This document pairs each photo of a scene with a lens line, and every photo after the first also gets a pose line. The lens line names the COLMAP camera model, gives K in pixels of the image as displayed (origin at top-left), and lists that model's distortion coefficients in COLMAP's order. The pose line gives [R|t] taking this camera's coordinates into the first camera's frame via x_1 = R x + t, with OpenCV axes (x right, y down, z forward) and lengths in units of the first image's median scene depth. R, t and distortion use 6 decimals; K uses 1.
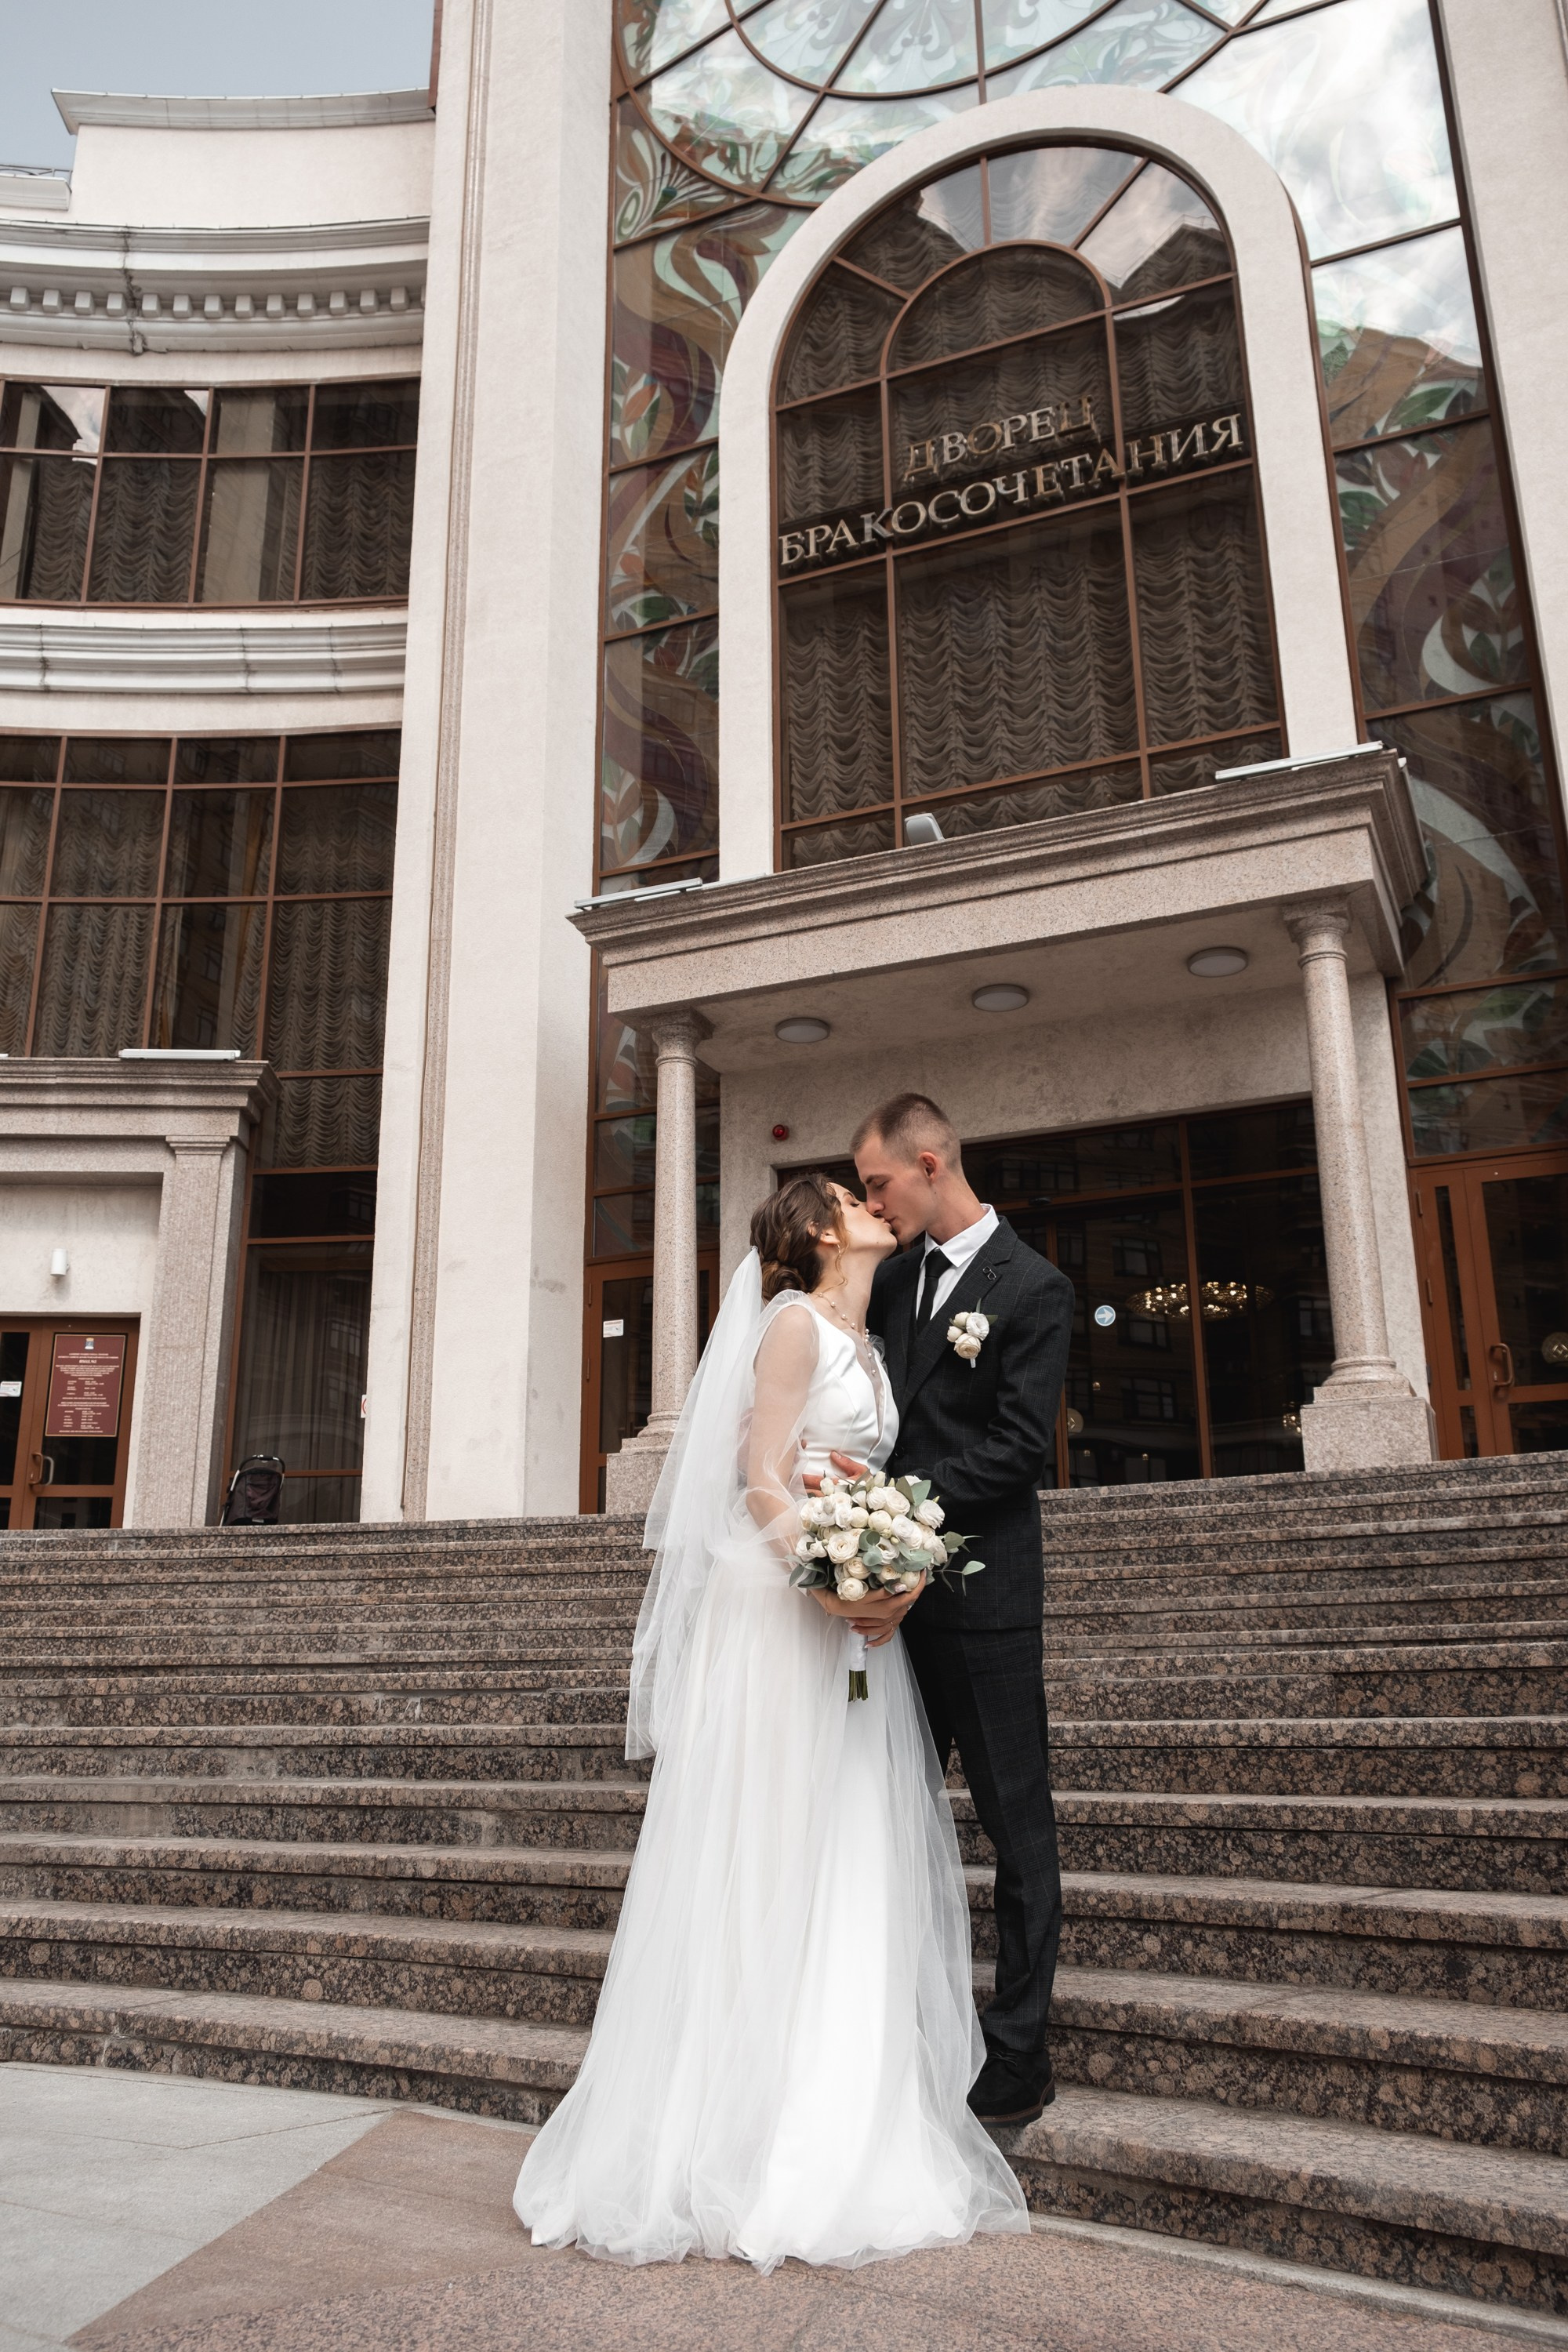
lens RADIAL K [[1708.2, 0, 784.0], [0, 1708.2, 1176.0], [0, 0, 1]] dist [0.001513, 0.000558]
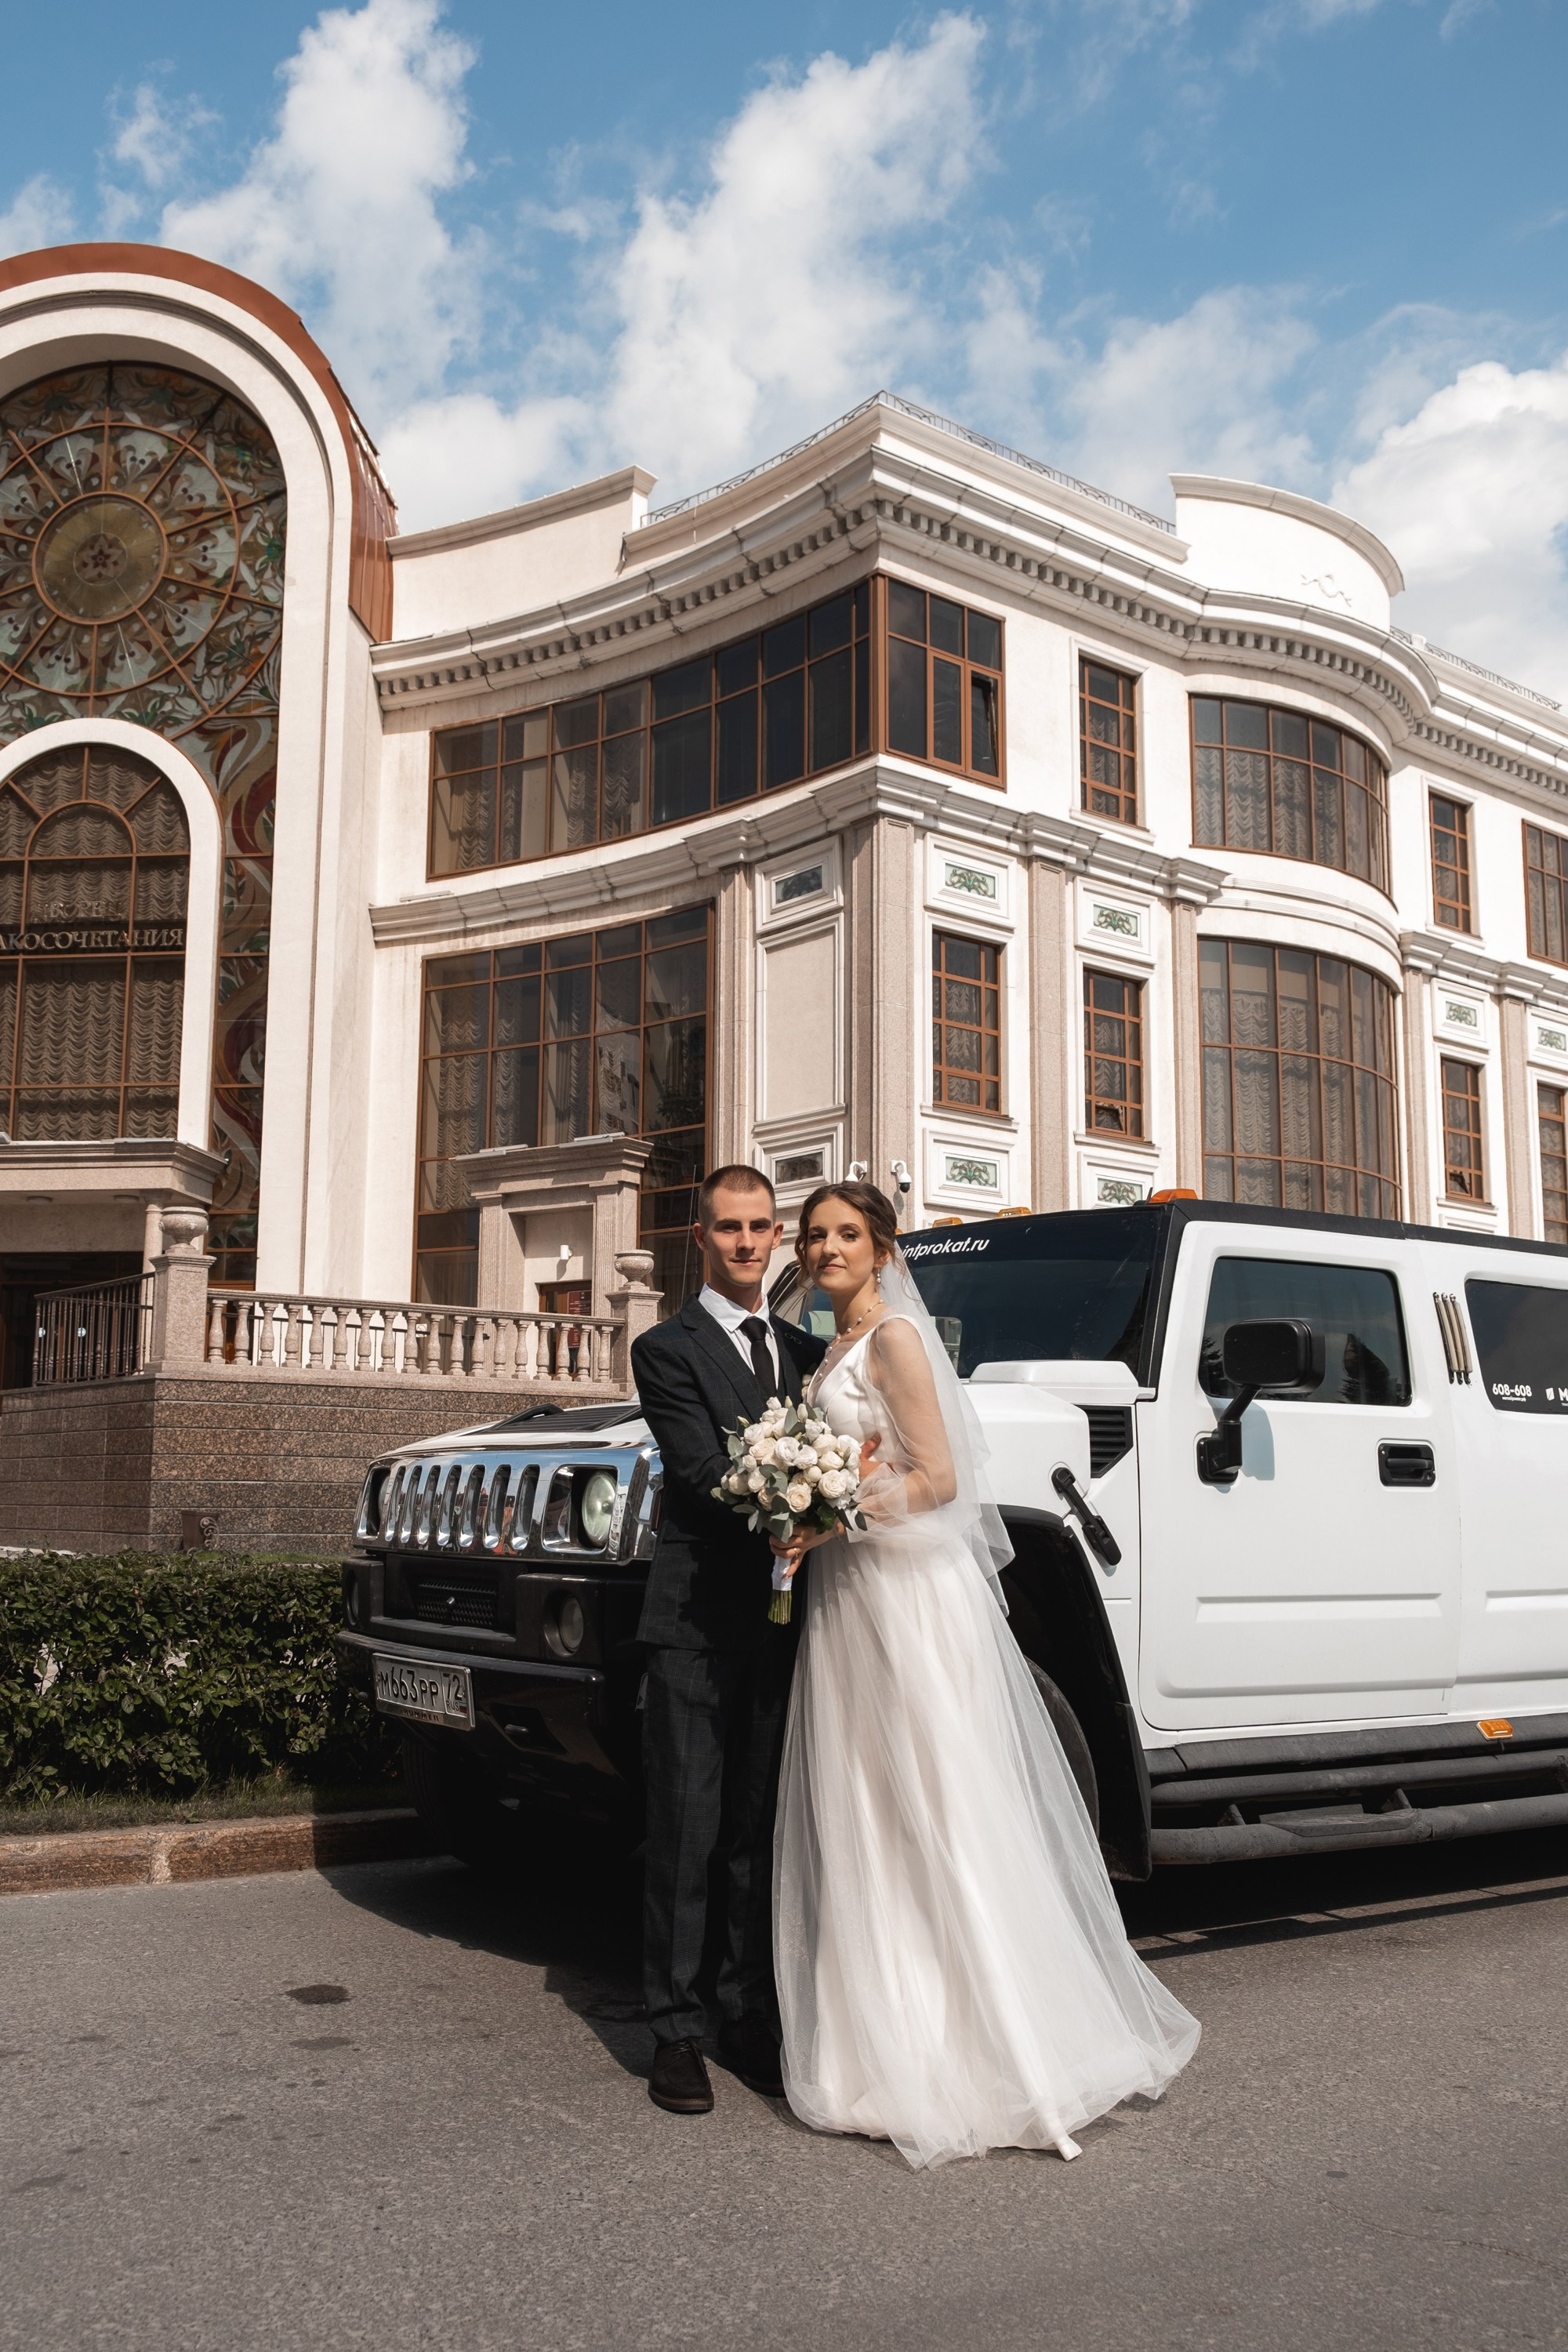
lens RADIAL K [[1708.2, 0, 784.0], [0, 1708.2, 1176.0], [0, 0, 1]] dist [0.001513, 0.000558]
pose [[0.952647, 0.052054, 0.299591, 0.348548], [-0.100109, 0.984004, 0.147360, -0.514829], [-0.287128, -0.170374, 0.942619, -1.326747]]
